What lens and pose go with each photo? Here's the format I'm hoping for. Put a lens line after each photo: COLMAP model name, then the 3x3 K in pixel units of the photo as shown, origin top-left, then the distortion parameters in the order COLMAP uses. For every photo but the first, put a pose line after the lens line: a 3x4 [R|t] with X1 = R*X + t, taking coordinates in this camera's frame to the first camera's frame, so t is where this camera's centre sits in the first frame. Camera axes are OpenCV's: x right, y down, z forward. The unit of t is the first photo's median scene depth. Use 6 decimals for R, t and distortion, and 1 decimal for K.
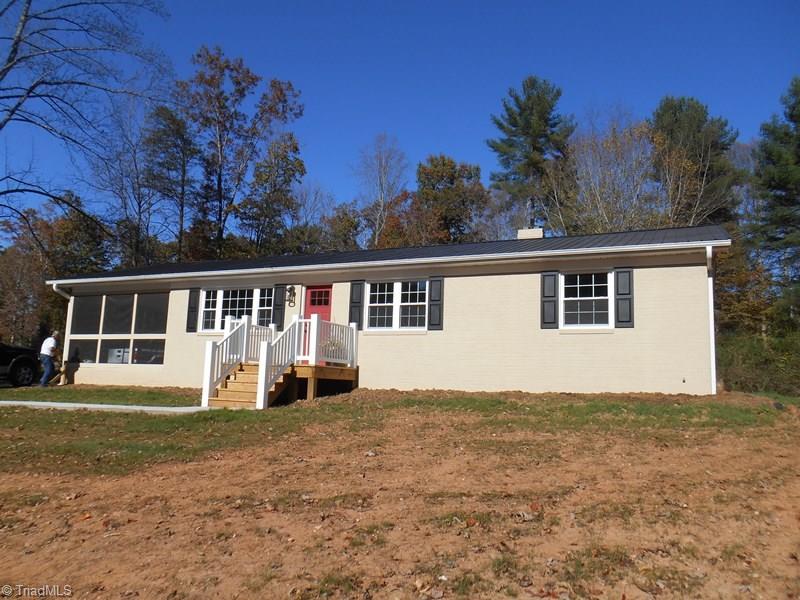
lens RADIAL K [[606.9, 0, 400.0], [0, 606.9, 300.0], [0, 0, 1]] dist [-0.006846, -0.001448]
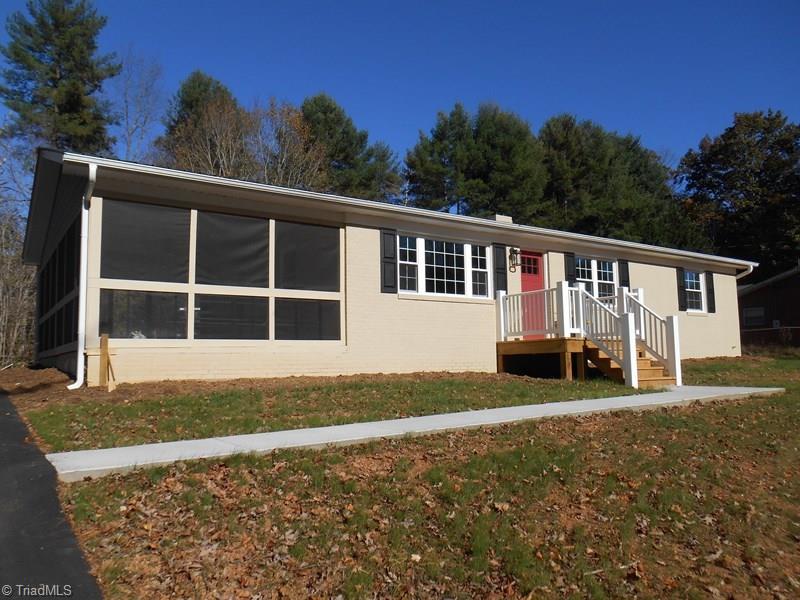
lens RADIAL K [[600.9, 0, 400.0], [0, 600.9, 300.0], [0, 0, 1]] dist [-0.012072, -0.001452]
pose [[0.521197, 0.044046, 0.852299, -0.895721], [-0.090204, 0.995916, 0.003693, 0.056032], [-0.848656, -0.078806, 0.523042, 0.619387]]
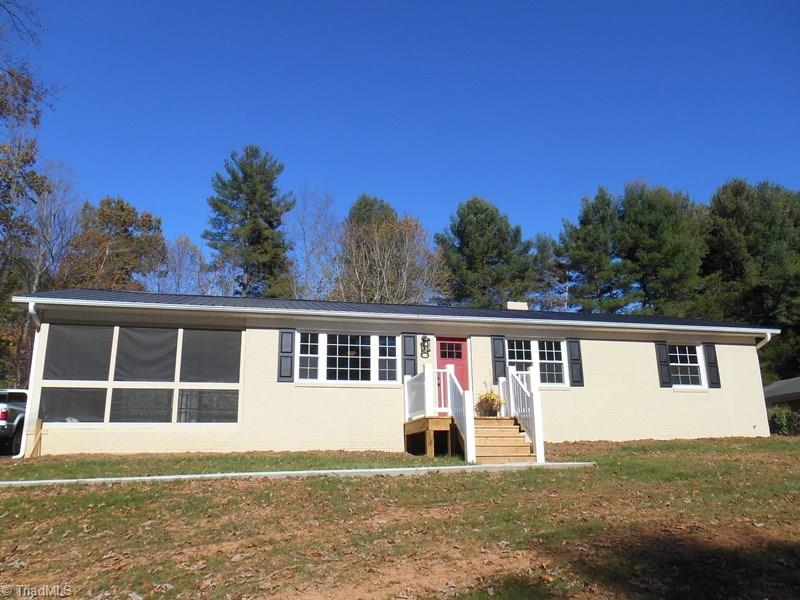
lens RADIAL K [[600.9, 0, 400.0], [0, 600.9, 300.0], [0, 0, 1]] dist [-0.012072, -0.001452]
pose [[0.788105, 0.115693, 0.604571, -0.705793], [-0.046797, 0.990597, -0.128560, 0.039562], [-0.613760, 0.073026, 0.786108, 0.259641]]
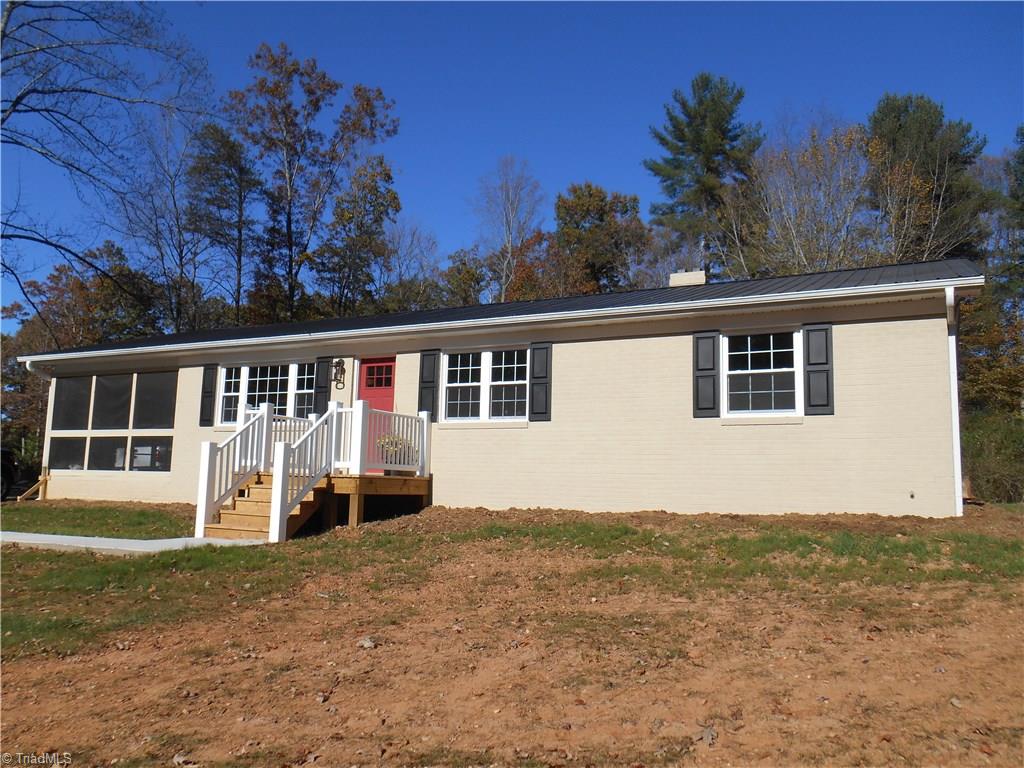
lens RADIAL K [[778.1, 0, 511.5], [0, 778.1, 381.1], [0, 0, 1]] dist [-0.004948, -0.001747]
pose [[0.999074, -0.015151, -0.040264, 0.049920], [0.015525, 0.999839, 0.009002, -0.002679], [0.040121, -0.009619, 0.999149, 0.101122]]
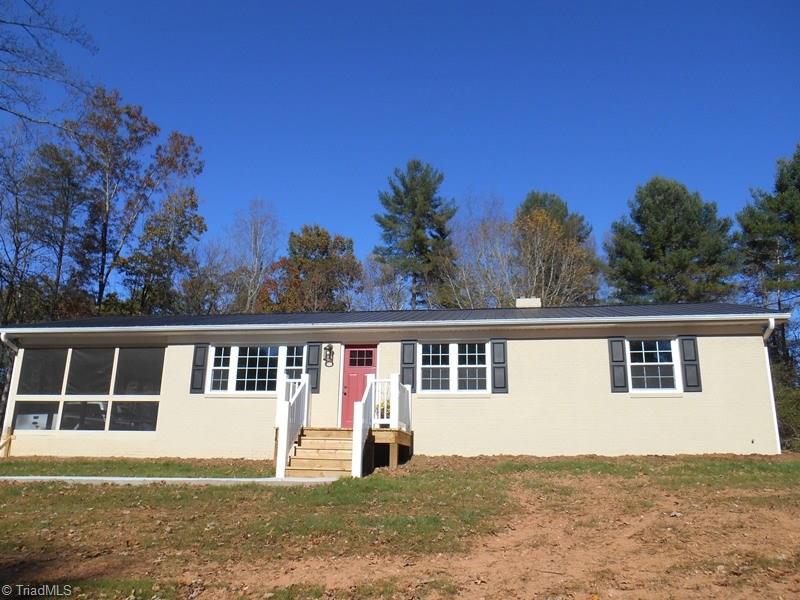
lens RADIAL K [[606.9, 0, 400.0], [0, 606.9, 300.0], [0, 0, 1]] dist [-0.006846, -0.001448]
pose [[0.964282, 0.053876, 0.259342, -0.288883], [-0.022680, 0.992294, -0.121812, 0.018653], [-0.263907, 0.111580, 0.958073, 0.068677]]
